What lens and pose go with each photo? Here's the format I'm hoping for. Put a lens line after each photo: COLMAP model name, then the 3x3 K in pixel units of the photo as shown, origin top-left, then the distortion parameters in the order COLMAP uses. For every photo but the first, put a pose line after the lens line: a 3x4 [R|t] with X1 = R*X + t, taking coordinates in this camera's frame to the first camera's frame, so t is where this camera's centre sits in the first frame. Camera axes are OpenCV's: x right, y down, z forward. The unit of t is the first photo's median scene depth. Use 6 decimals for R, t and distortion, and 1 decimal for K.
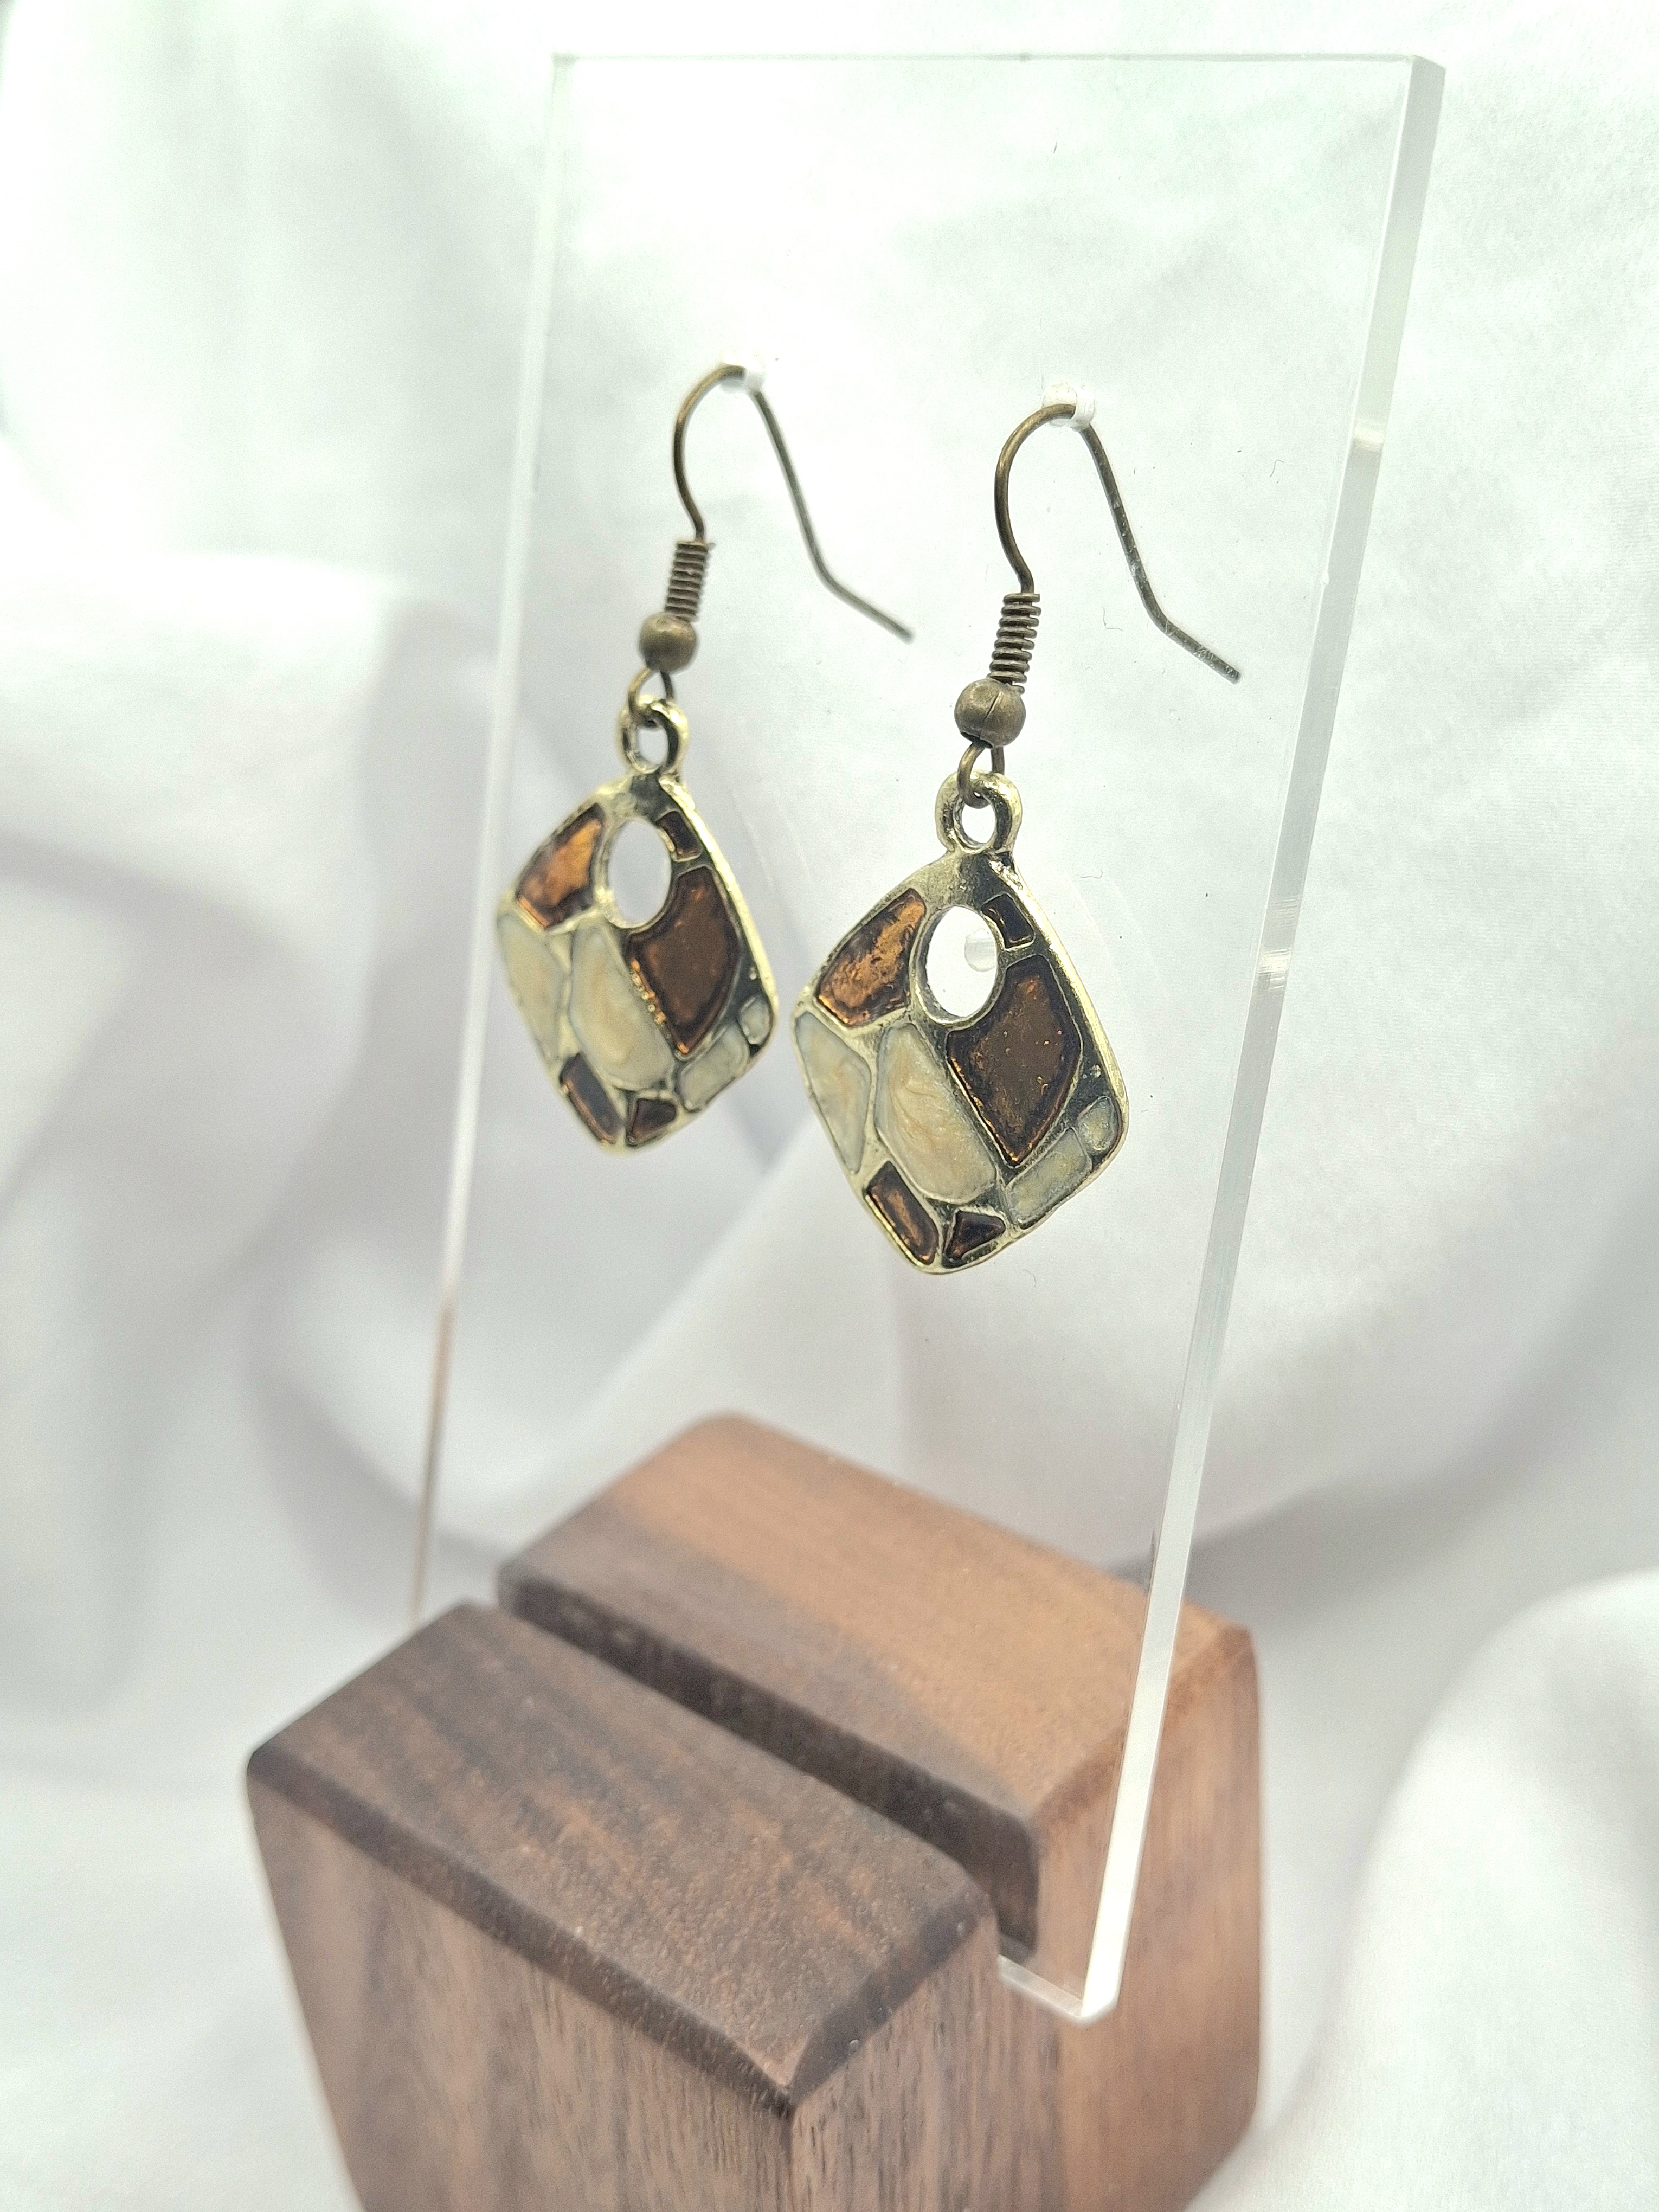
lens RADIAL K [[2445.4, 0, 829.5], [0, 2445.4, 1106.0], [0, 0, 1]] dist [0.077802, -0.398487]
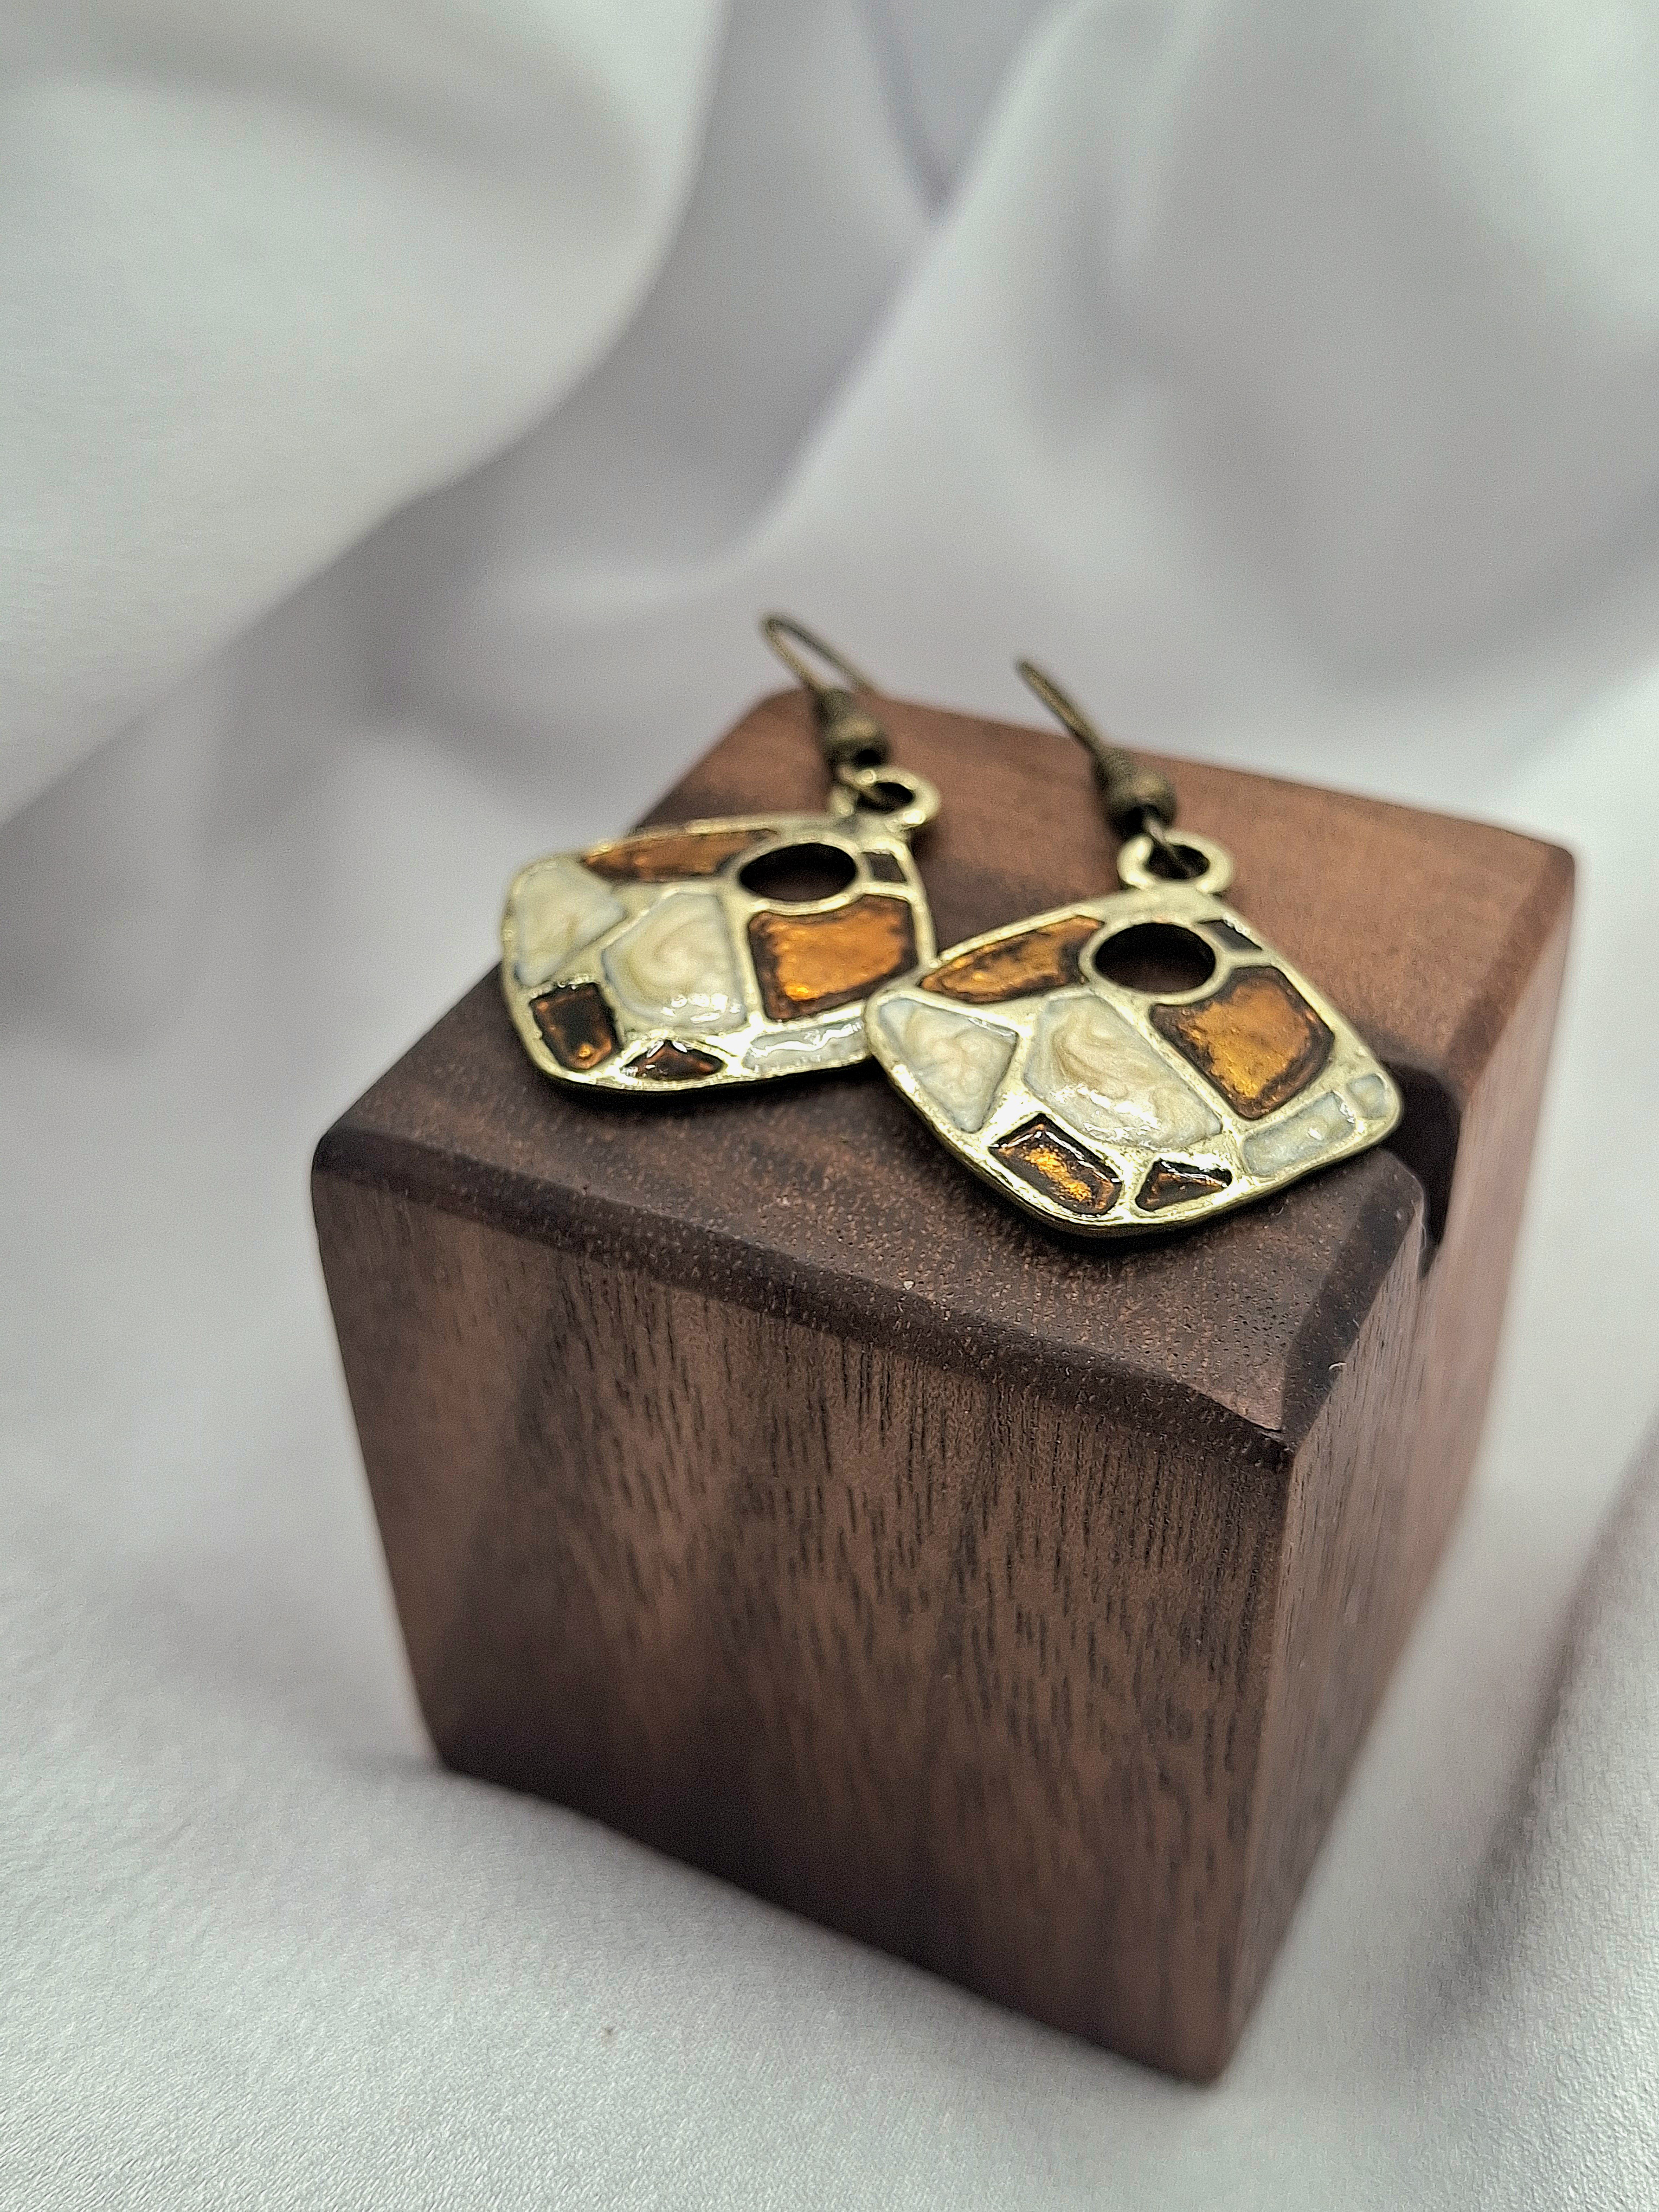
lens RADIAL K [[2497.5, 0, 826.8], [0, 2497.5, 1153.0], [0, 0, 1]] dist [0.366398, -2.153816]
pose [[0.968075, -0.121437, 0.219282, -0.276784], [0.075055, 0.975105, 0.208657, 0.136352], [-0.239162, -0.185537, 0.953088, 0.294192]]
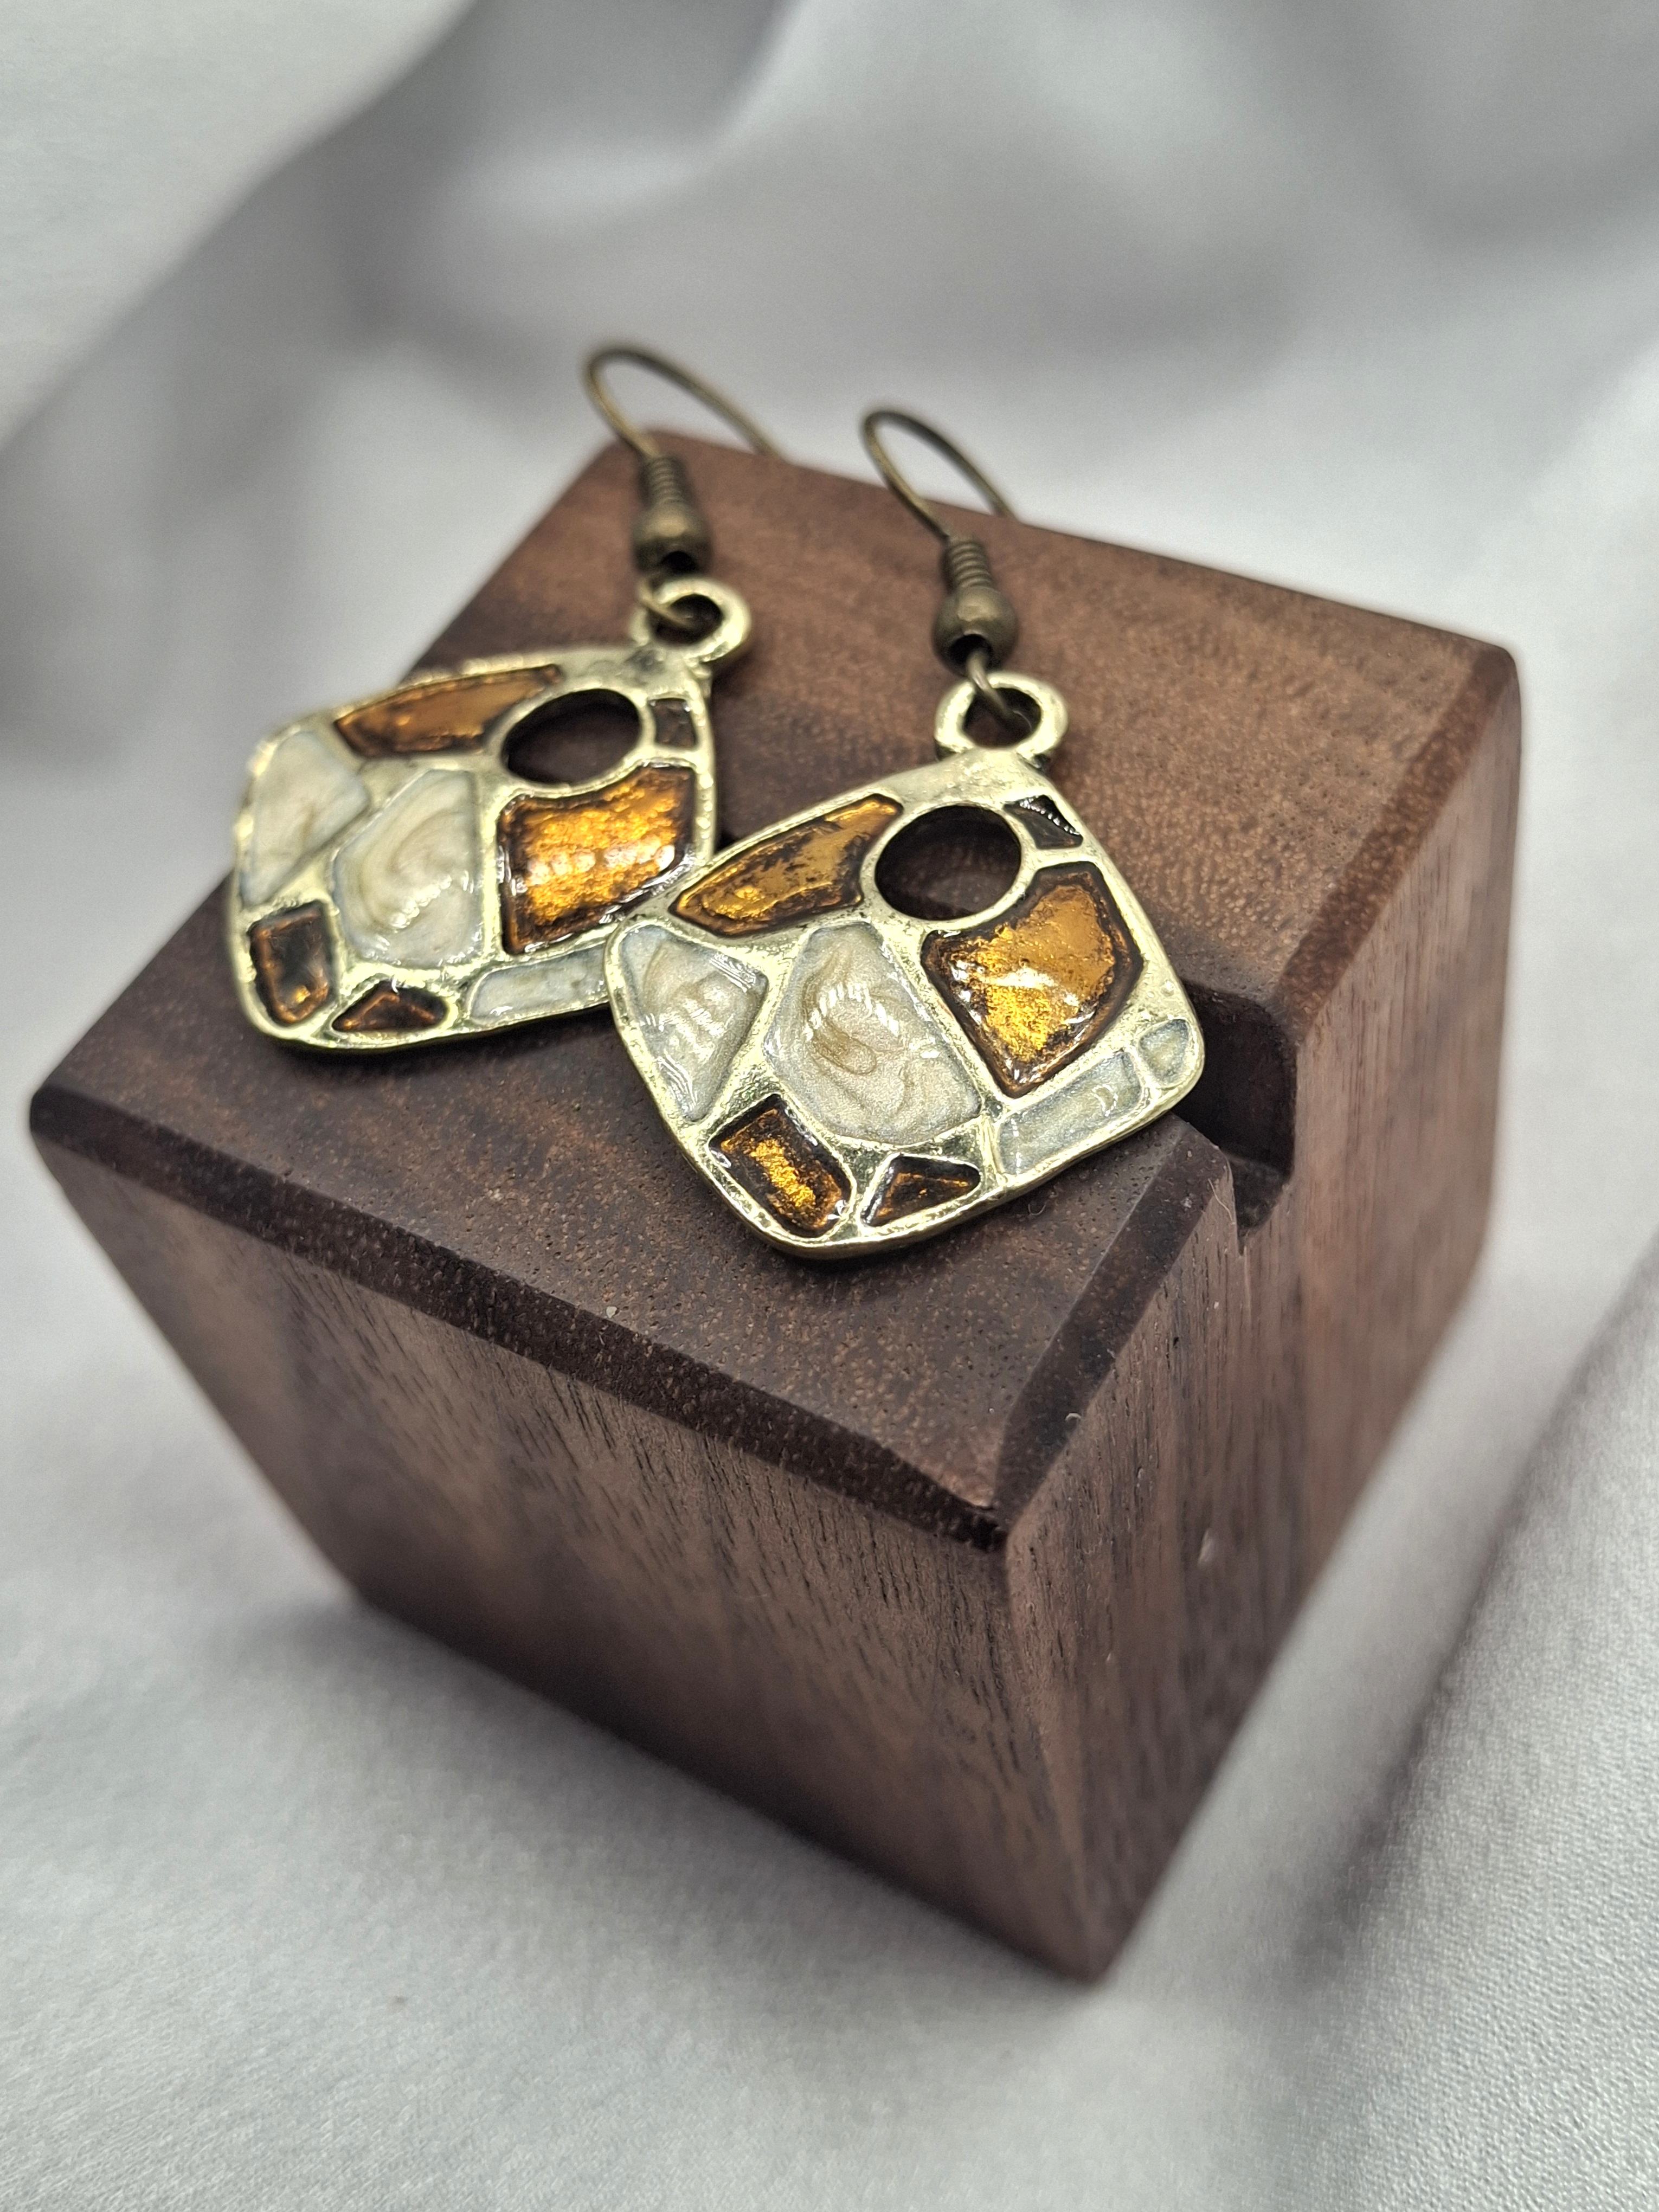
lens RADIAL K [[2497.5, 0, 826.8], [0, 2497.5, 1153.0], [0, 0, 1]] dist [0.366398, -2.153816]
pose [[0.982352, -0.183968, 0.033763, -0.058914], [0.151960, 0.890243, 0.429391, 0.021402], [-0.109051, -0.416682, 0.902488, 0.400934]]
